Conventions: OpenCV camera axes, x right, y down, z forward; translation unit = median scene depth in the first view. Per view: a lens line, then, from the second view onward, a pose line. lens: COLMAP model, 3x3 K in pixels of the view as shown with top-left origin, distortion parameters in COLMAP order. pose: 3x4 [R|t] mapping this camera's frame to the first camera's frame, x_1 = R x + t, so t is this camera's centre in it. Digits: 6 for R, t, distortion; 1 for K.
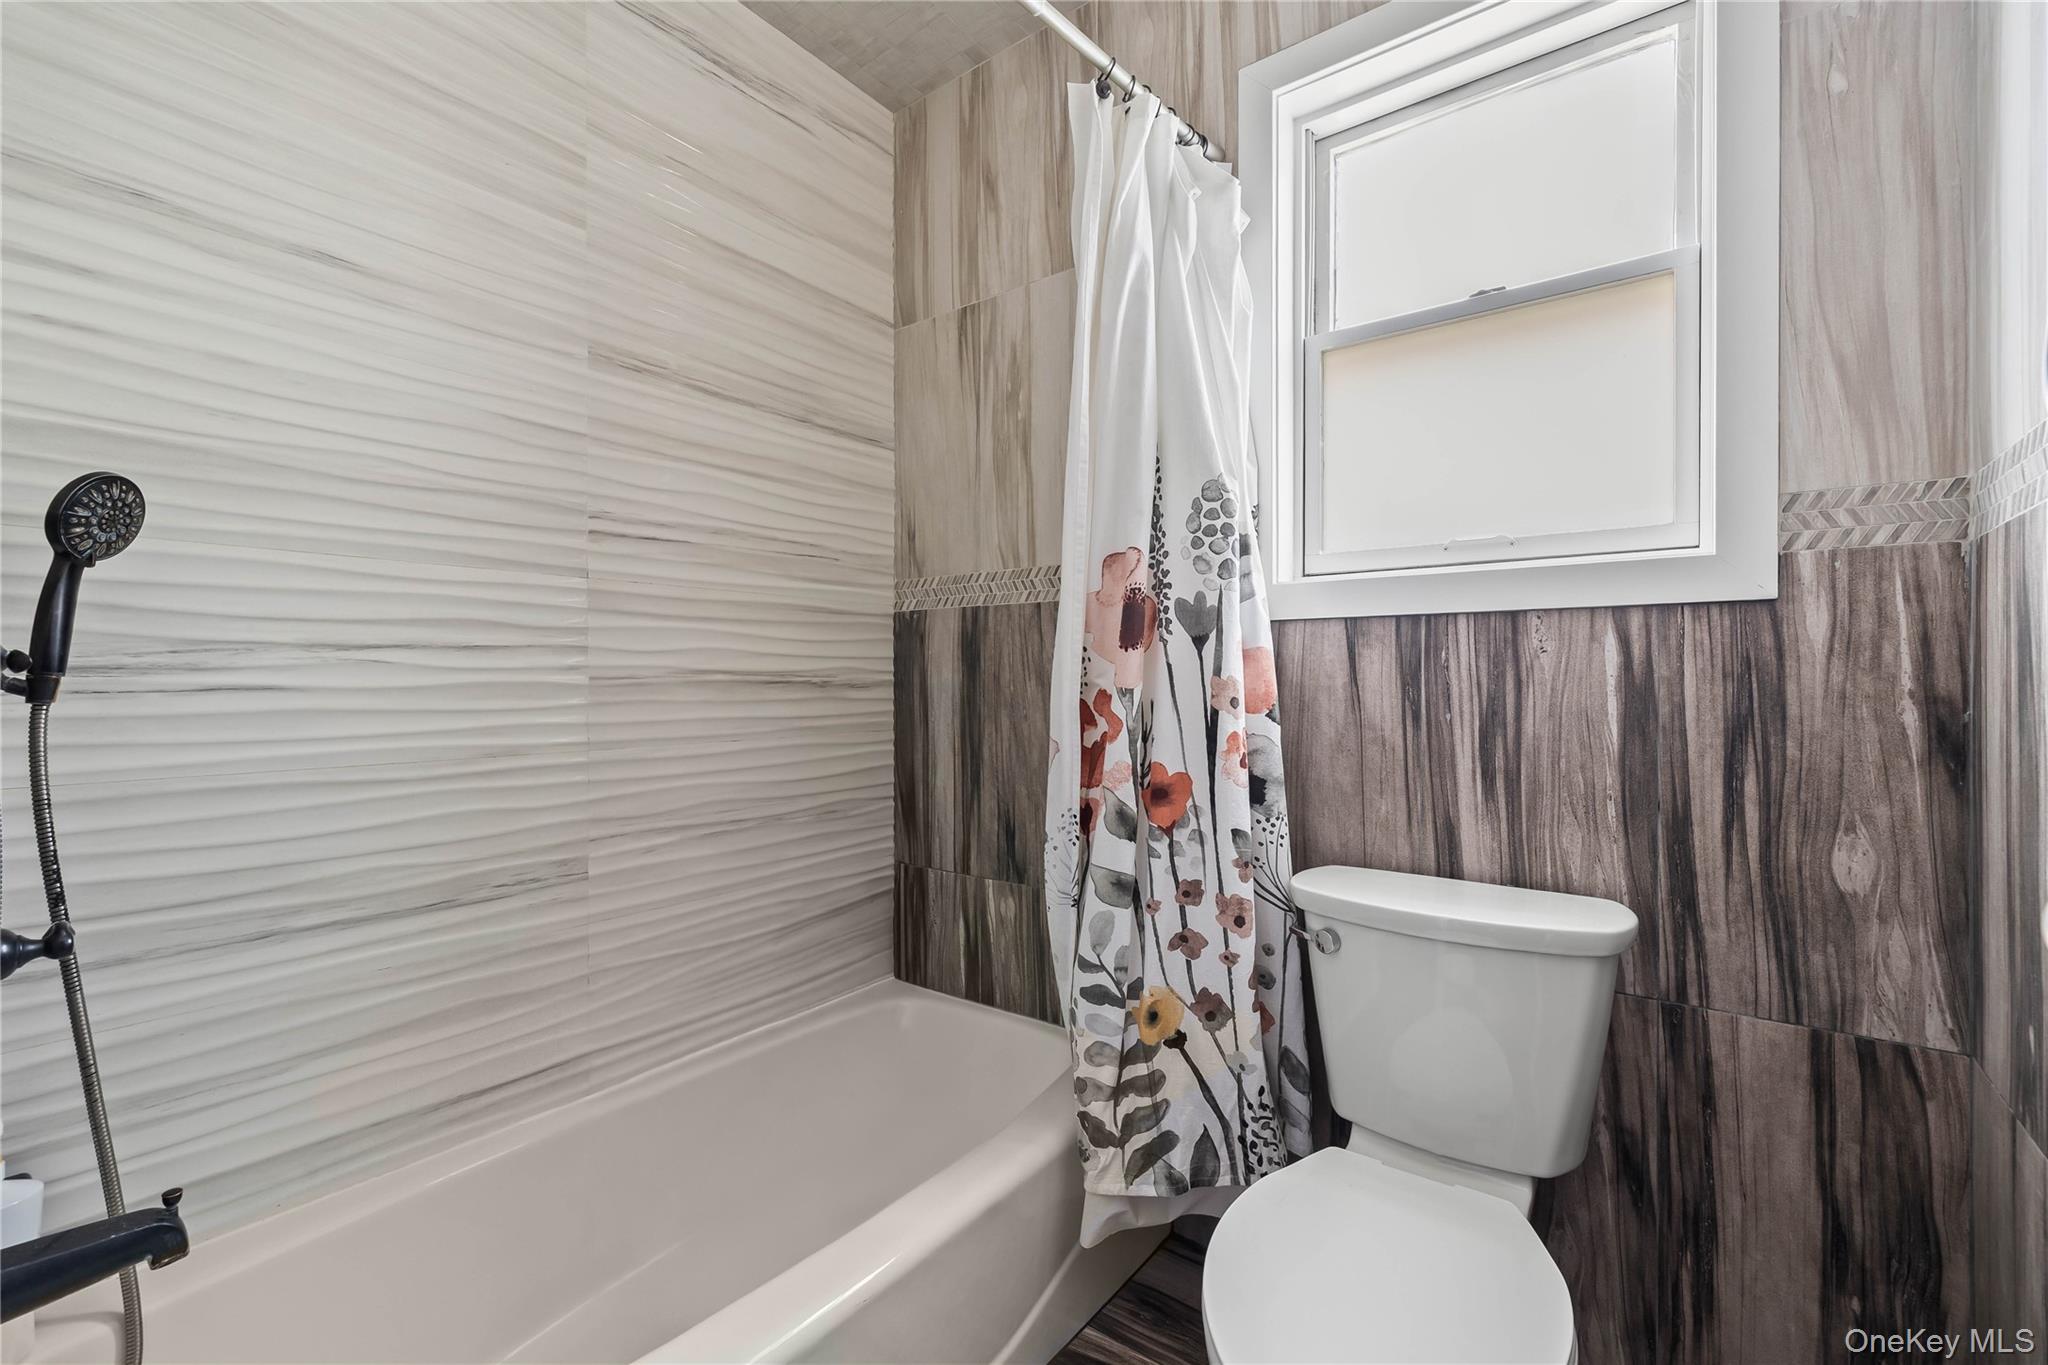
lens RADIAL K [[867.0, 0, 1017.0], [0, 867.0, 685.4], [0, 0, 1]] dist [0.000585, 0.000785]
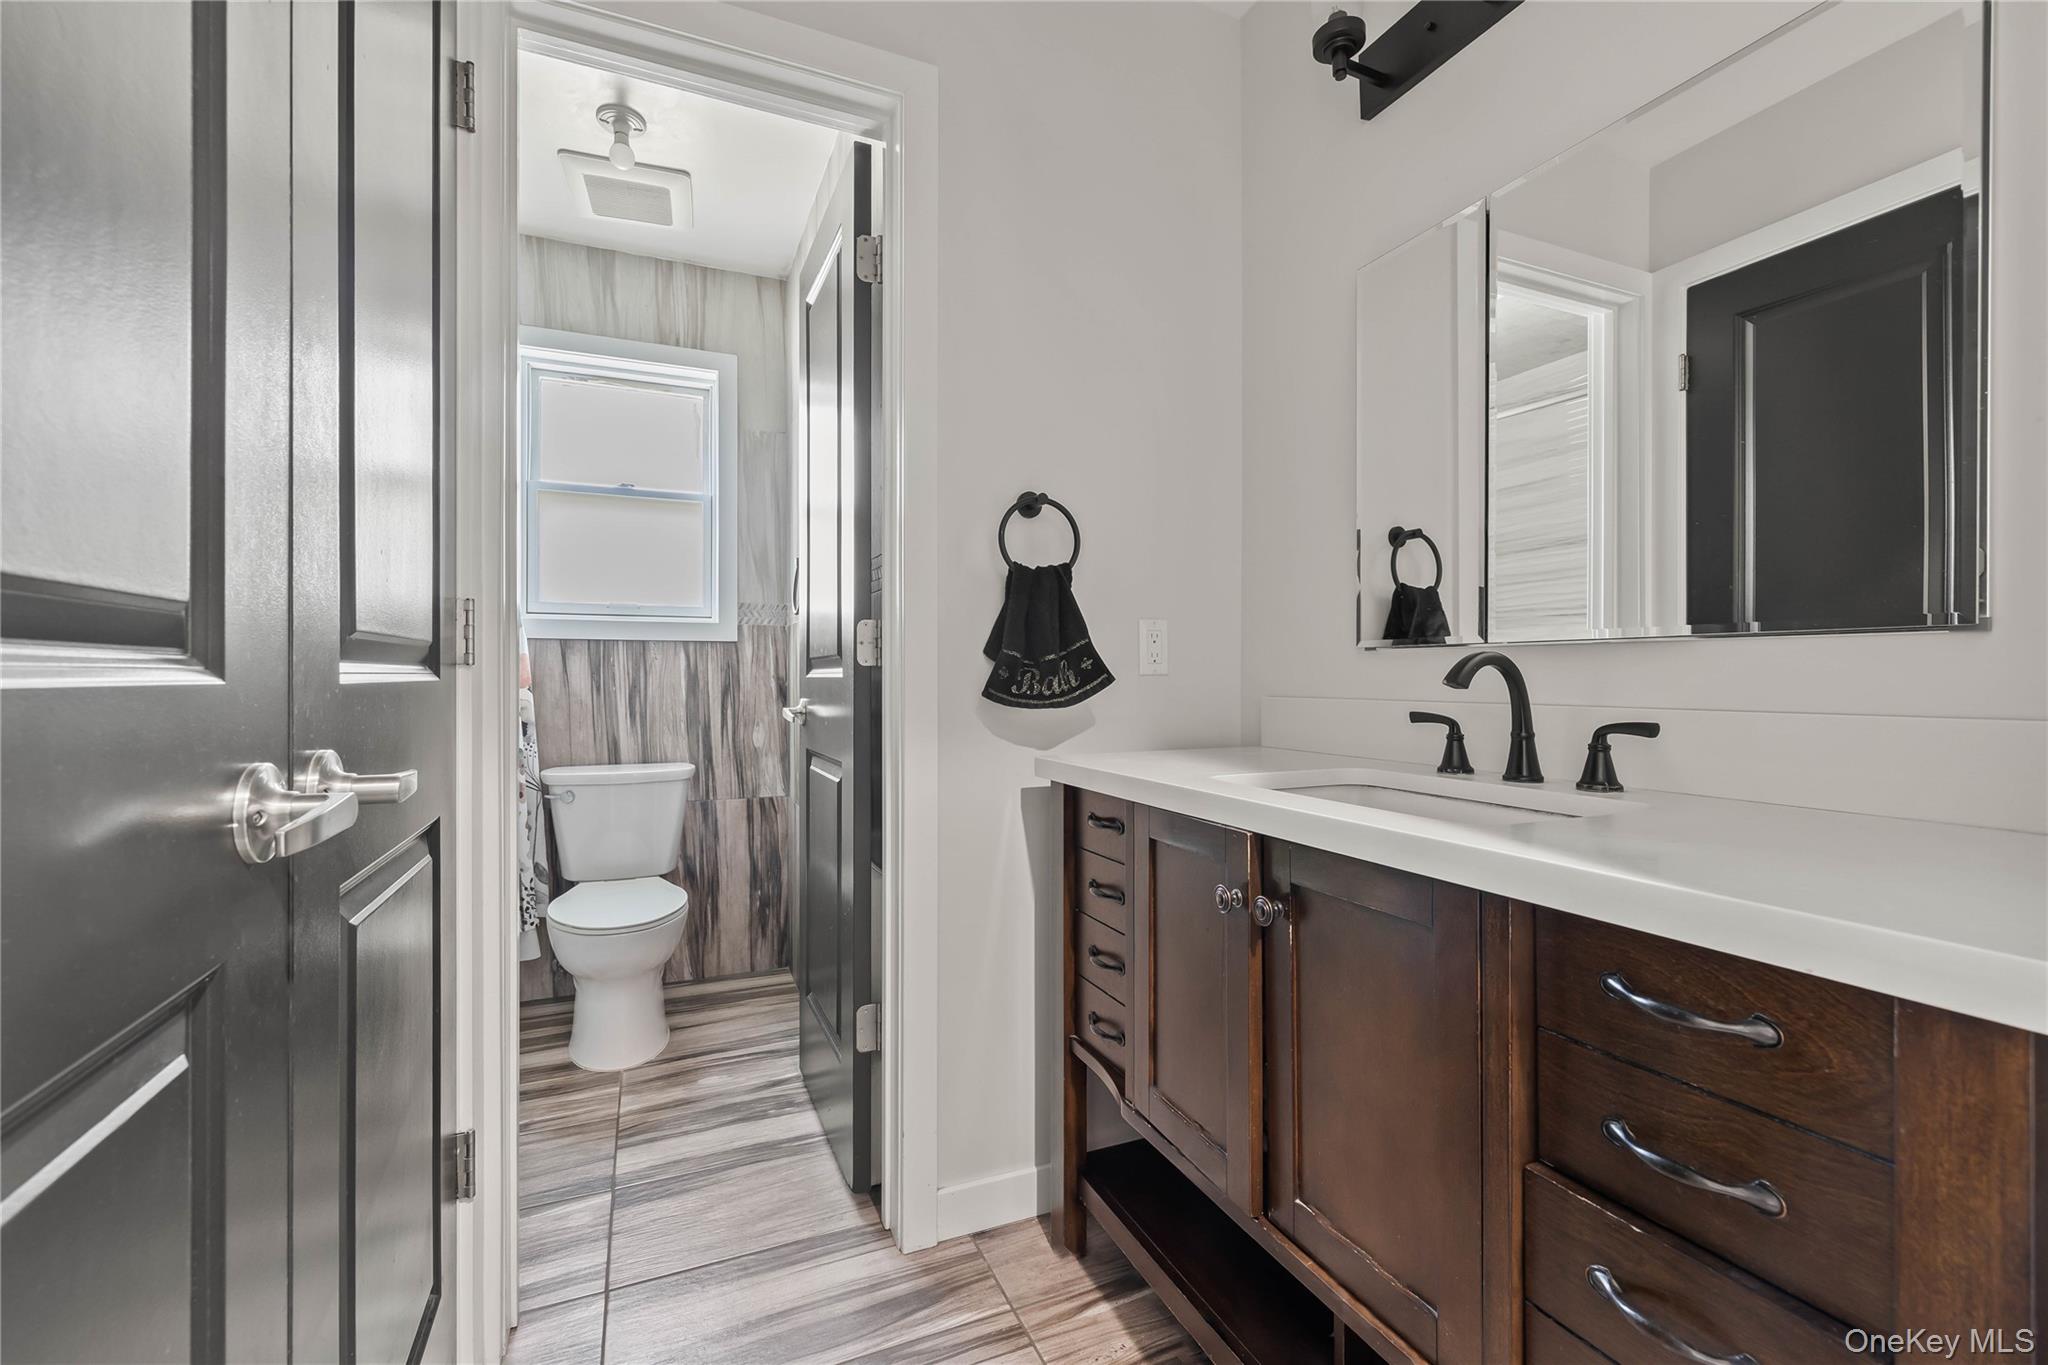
lens RADIAL K [[867.0, 0, 1023.7], [0, 867.0, 674.9], [0, 0, 1]] dist [0.000585, 0.000785]
pose [[0.490889, 0.000736, 0.871222, -0.957644], [0.002422, 0.999995, -0.002210, 0.010640], [-0.871219, 0.003195, 0.490885, -1.016740]]
